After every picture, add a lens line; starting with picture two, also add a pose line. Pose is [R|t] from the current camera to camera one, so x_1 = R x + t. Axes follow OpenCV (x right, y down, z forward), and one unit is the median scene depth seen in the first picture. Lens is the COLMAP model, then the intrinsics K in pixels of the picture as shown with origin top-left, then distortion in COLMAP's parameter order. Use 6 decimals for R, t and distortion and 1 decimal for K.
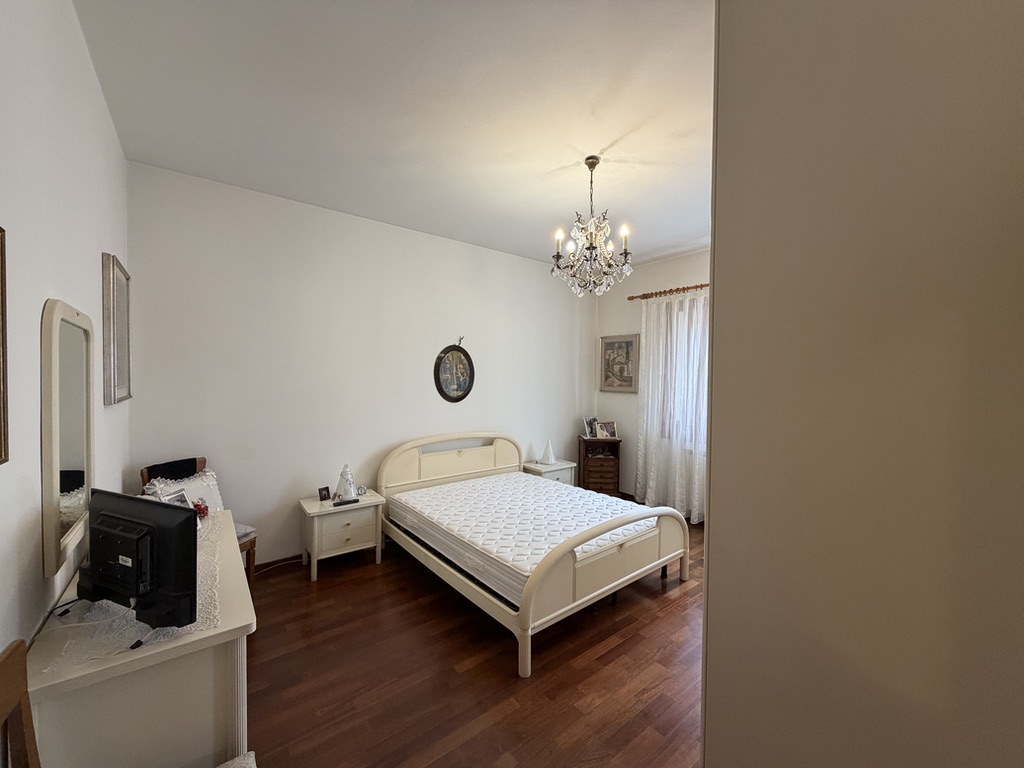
lens RADIAL K [[406.4, 0, 510.3], [0, 406.4, 384.2], [0, 0, 1]] dist [-0.001170, -0.000301]
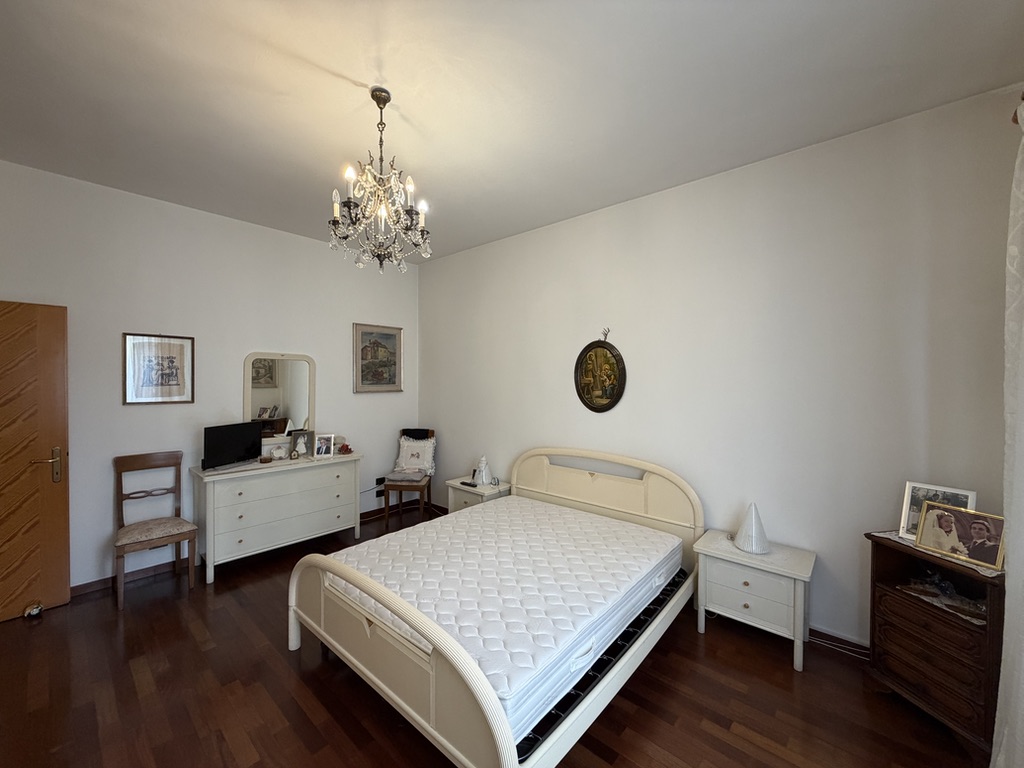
lens RADIAL K [[406.4, 0, 510.3], [0, 406.4, 384.2], [0, 0, 1]] dist [-0.001170, -0.000301]
pose [[0.174014, -0.000977, -0.984743, 0.615746], [-0.026773, 0.999625, -0.005723, -0.001370], [0.984379, 0.027360, 0.173922, 0.687485]]
